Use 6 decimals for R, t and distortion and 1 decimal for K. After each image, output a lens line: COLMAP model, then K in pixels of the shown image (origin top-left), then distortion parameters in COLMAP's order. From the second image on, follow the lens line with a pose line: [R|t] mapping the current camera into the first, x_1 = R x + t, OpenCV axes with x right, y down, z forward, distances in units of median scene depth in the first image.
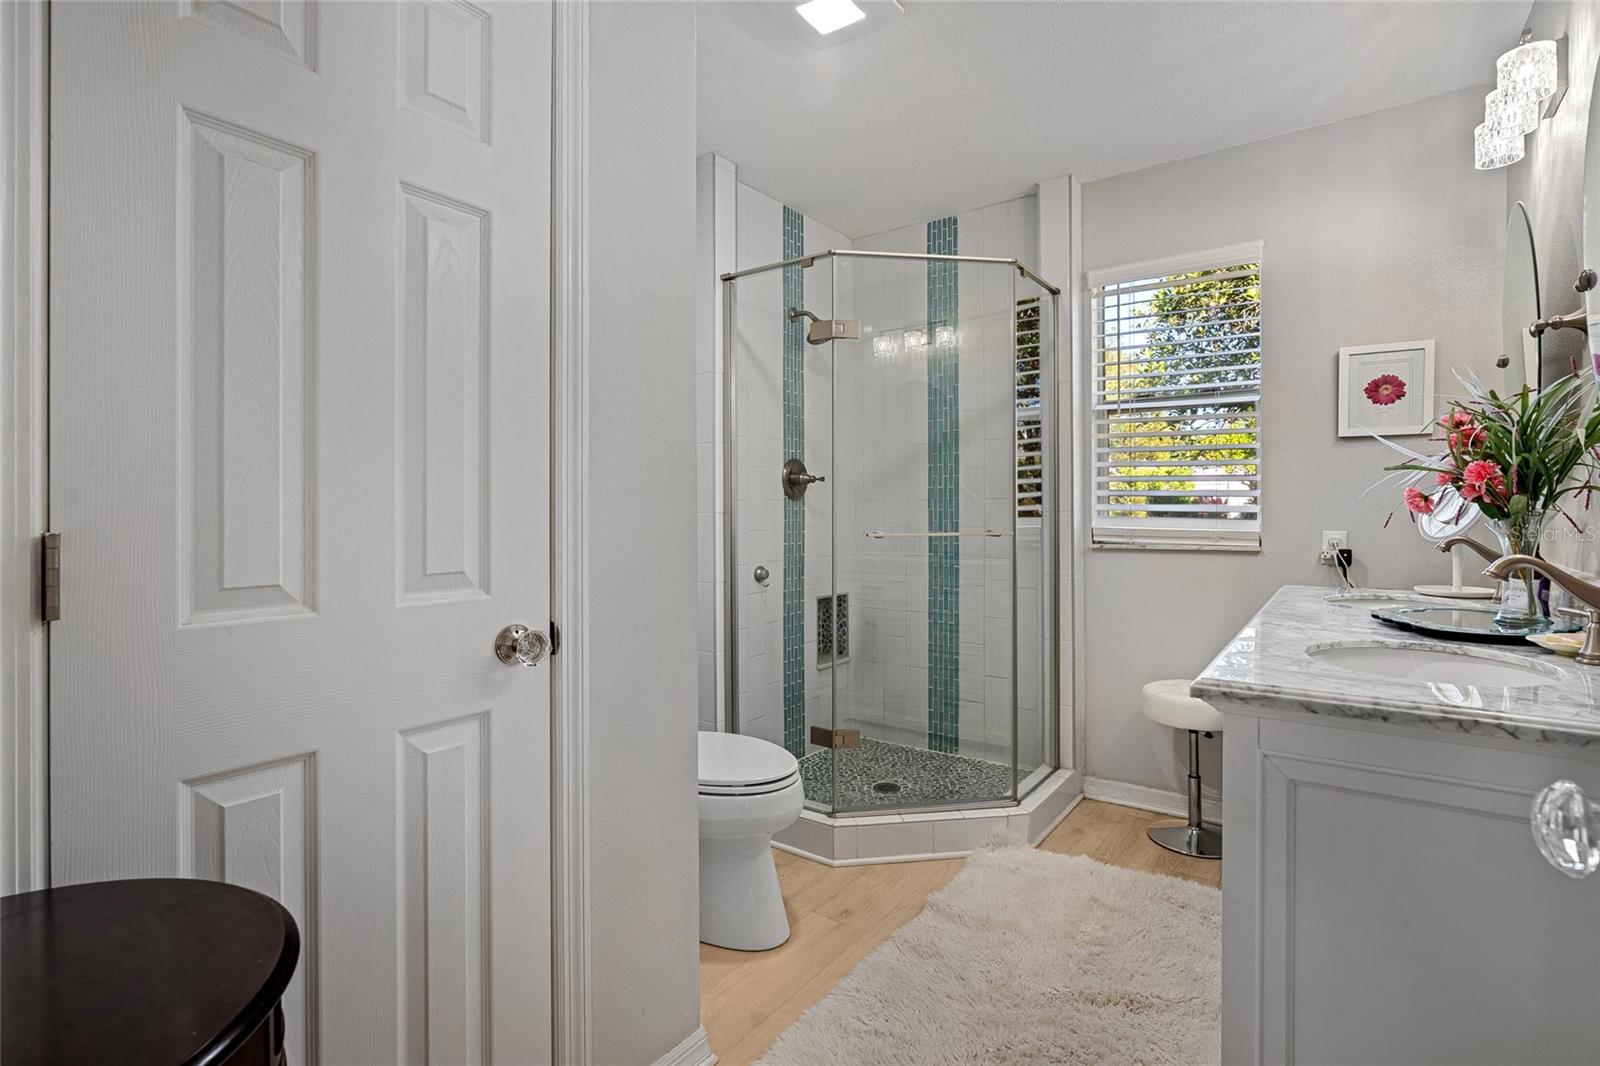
lens RADIAL K [[738.0, 0, 796.1], [0, 738.0, 507.8], [0, 0, 1]] dist [-0.001491, 0.000221]
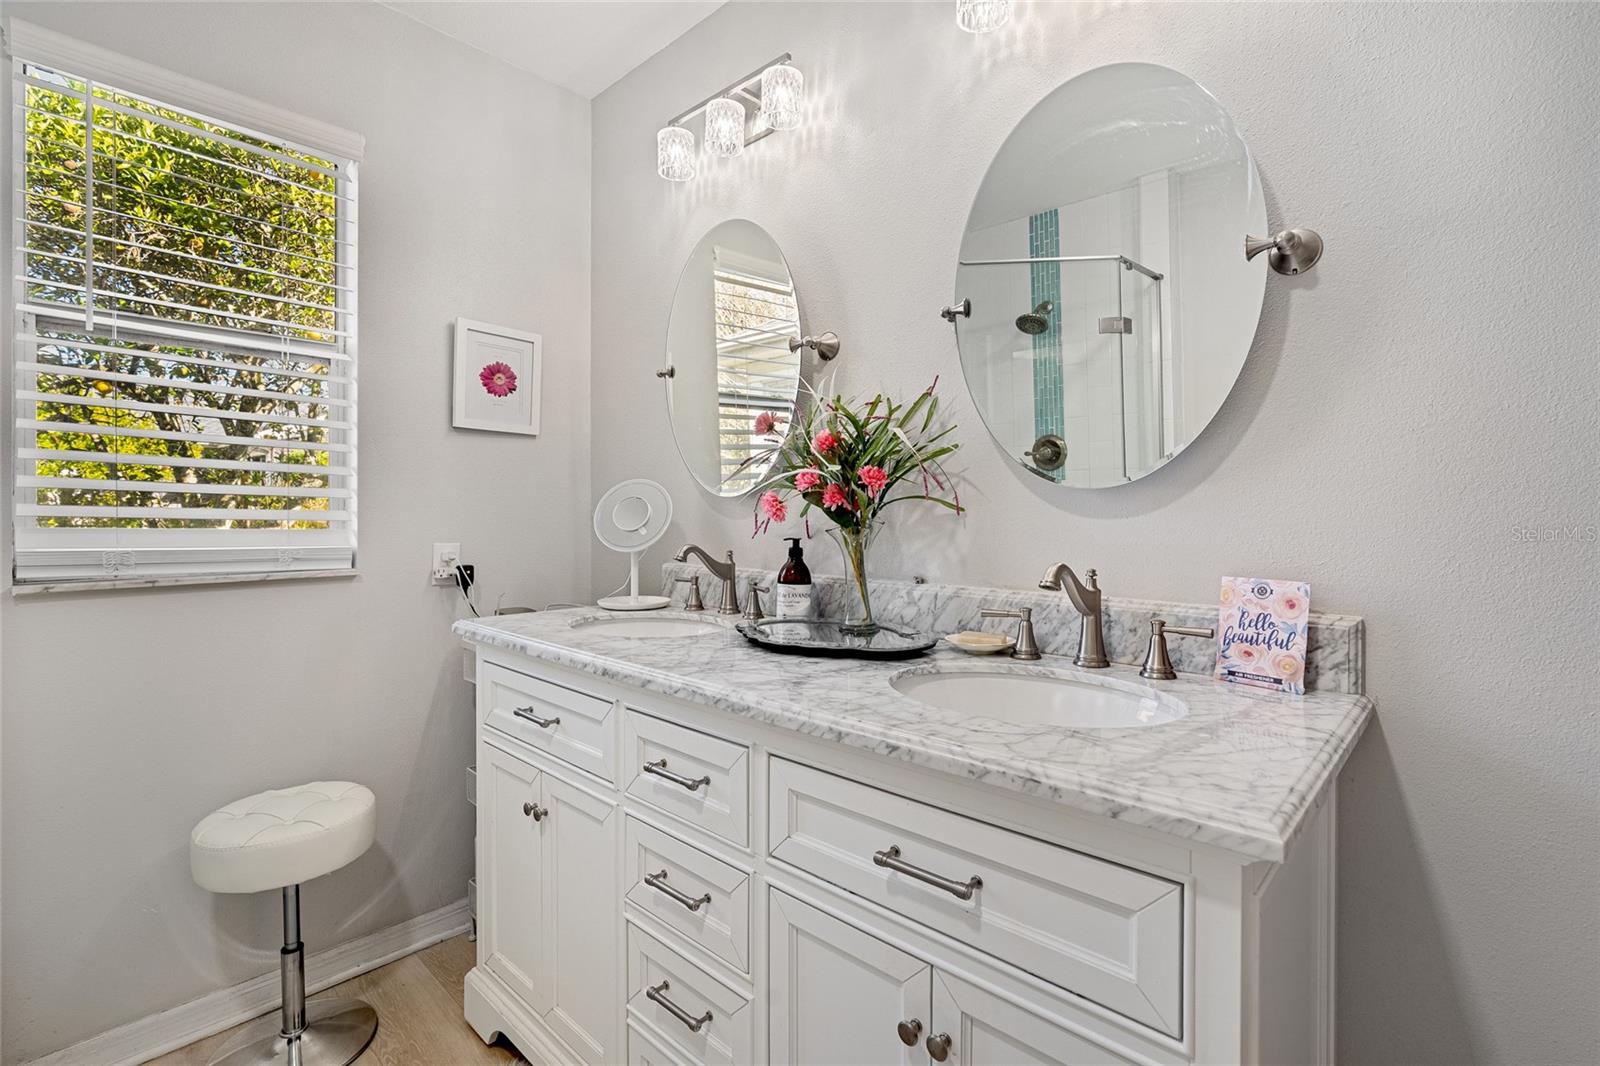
lens RADIAL K [[738.0, 0, 796.1], [0, 738.0, 507.8], [0, 0, 1]] dist [-0.001491, 0.000221]
pose [[0.134834, 0.012114, 0.990794, -0.018836], [-0.003180, 0.999925, -0.011793, 0.001410], [-0.990863, -0.001561, 0.134862, 0.522813]]
